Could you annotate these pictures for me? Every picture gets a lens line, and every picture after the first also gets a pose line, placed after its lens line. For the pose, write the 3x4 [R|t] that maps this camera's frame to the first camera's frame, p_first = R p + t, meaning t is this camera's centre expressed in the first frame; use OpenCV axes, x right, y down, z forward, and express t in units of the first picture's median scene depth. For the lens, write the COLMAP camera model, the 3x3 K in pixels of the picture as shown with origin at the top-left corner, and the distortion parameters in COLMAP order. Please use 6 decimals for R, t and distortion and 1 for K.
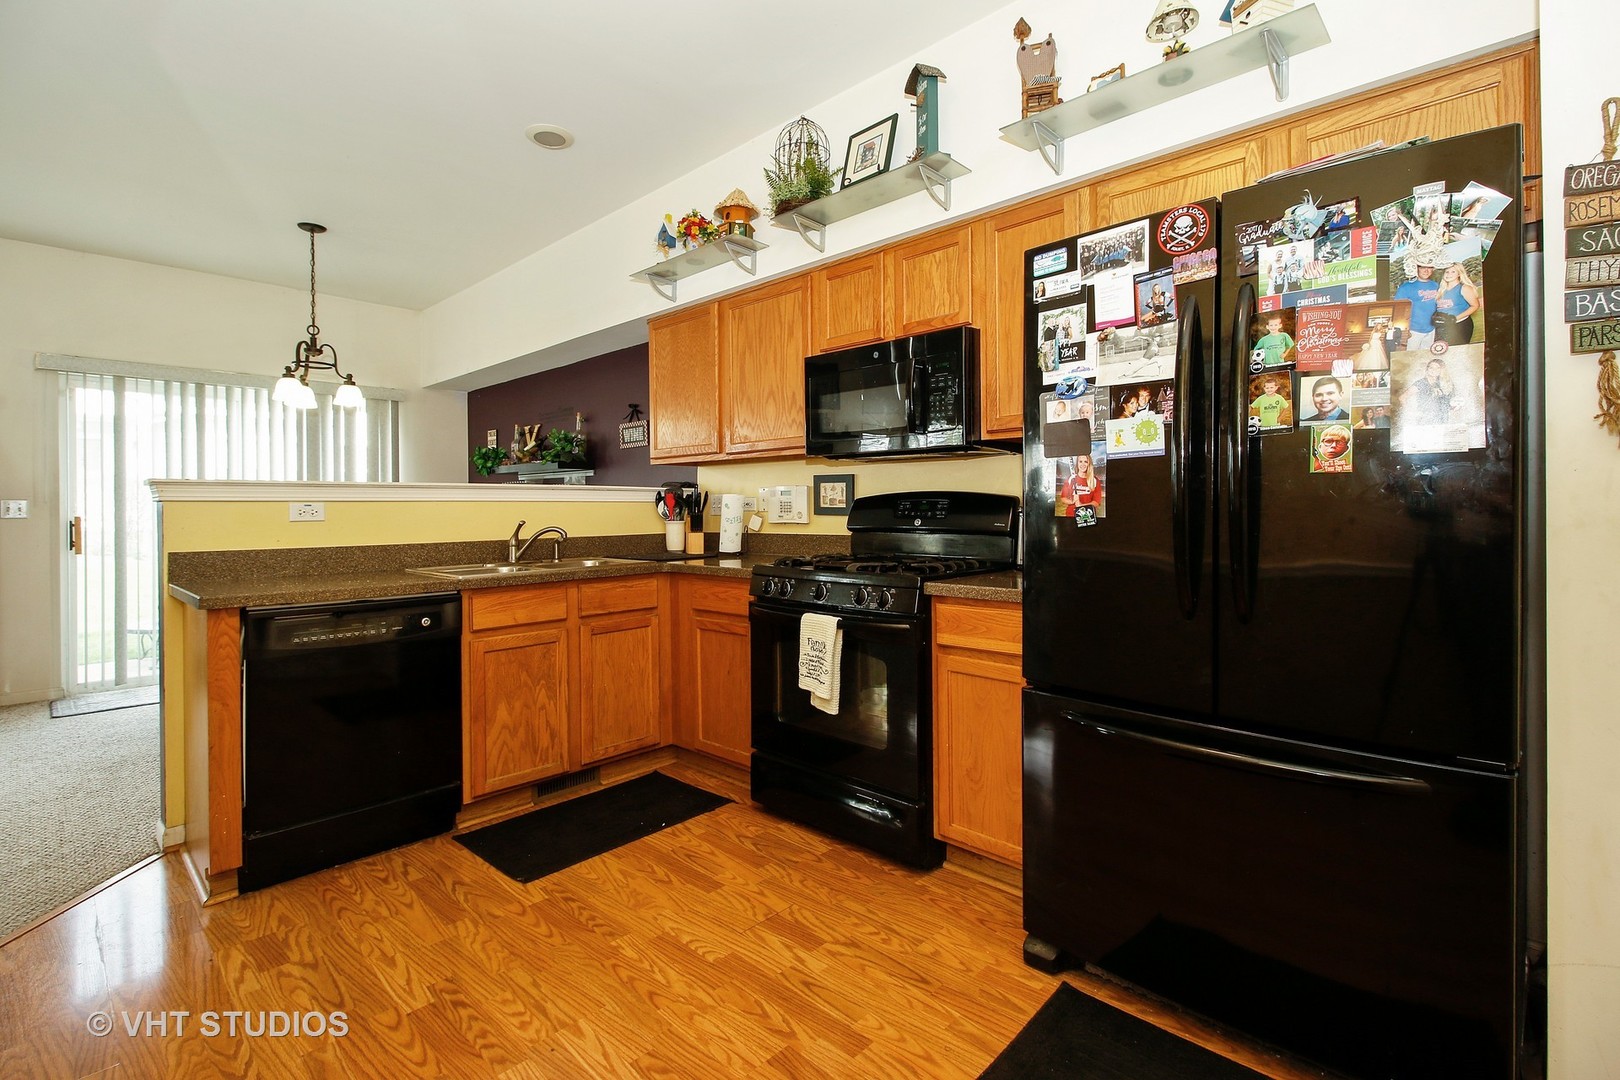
lens RADIAL K [[746.1, 0, 799.7], [0, 746.1, 508.1], [0, 0, 1]] dist [0.015695, 0.000476]
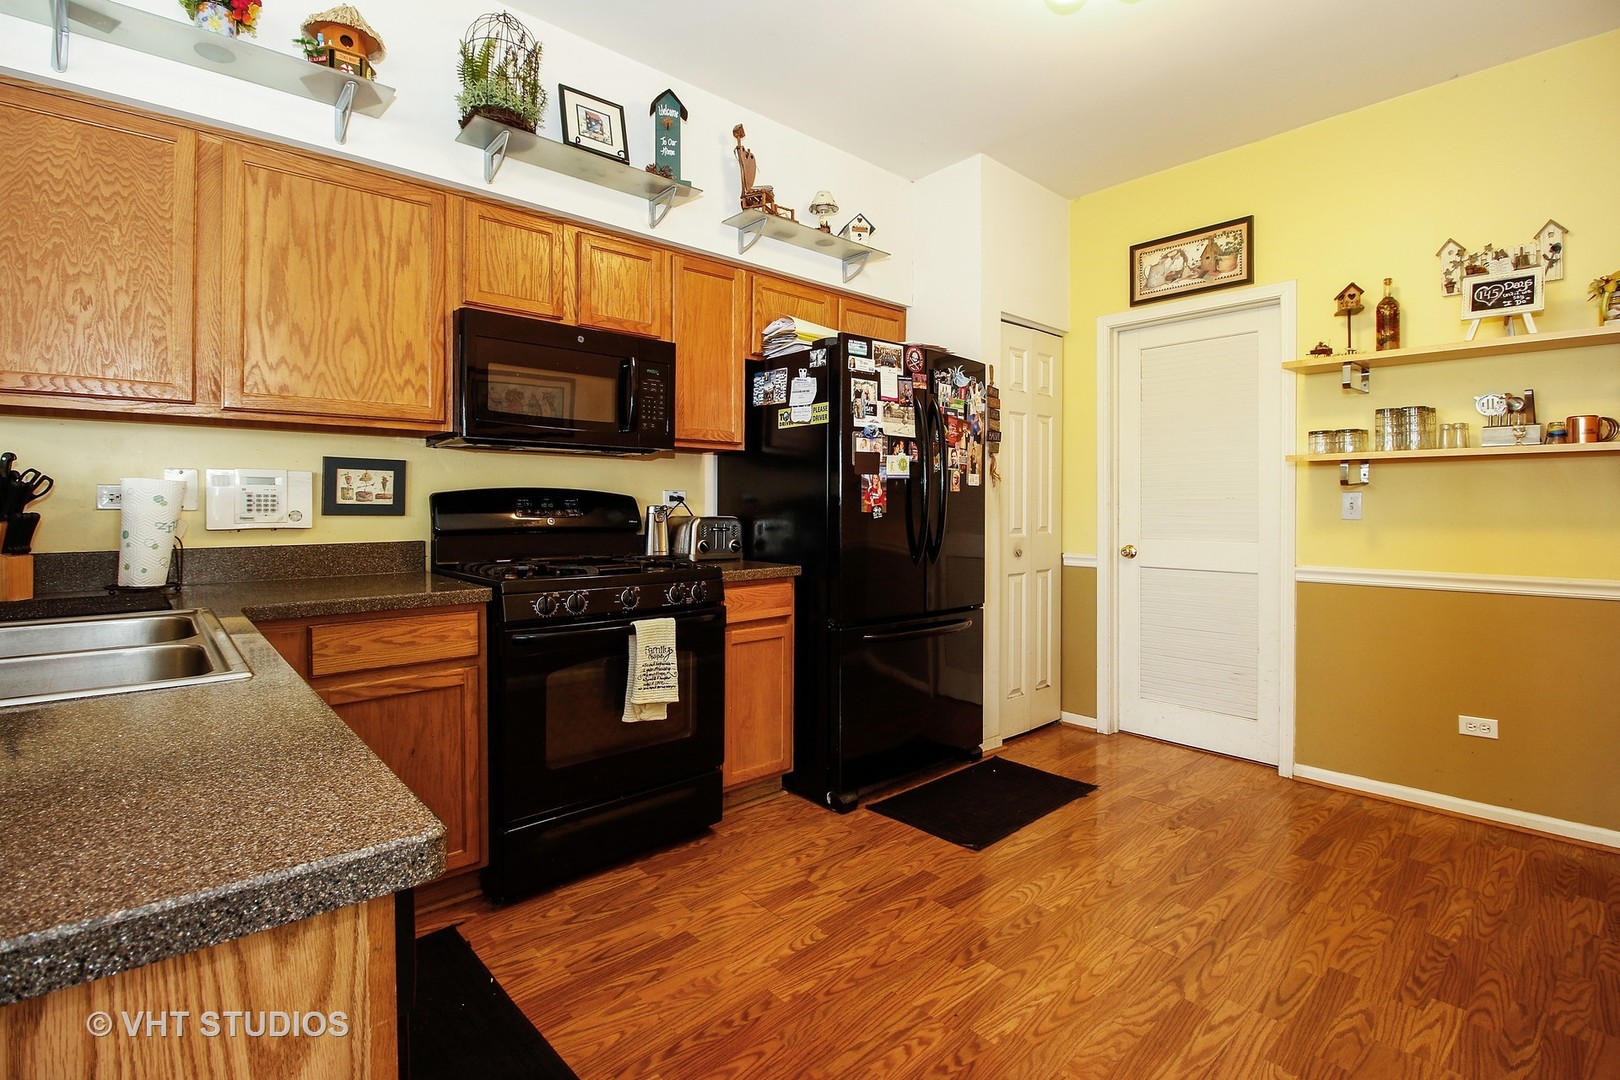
lens RADIAL K [[746.1, 0, 828.7], [0, 746.1, 508.8], [0, 0, 1]] dist [0.015695, 0.000476]
pose [[0.066849, 0.001247, 0.997762, -1.222156], [-0.002145, 0.999997, -0.001106, 0.005712], [-0.997761, -0.002066, 0.066851, 0.969895]]
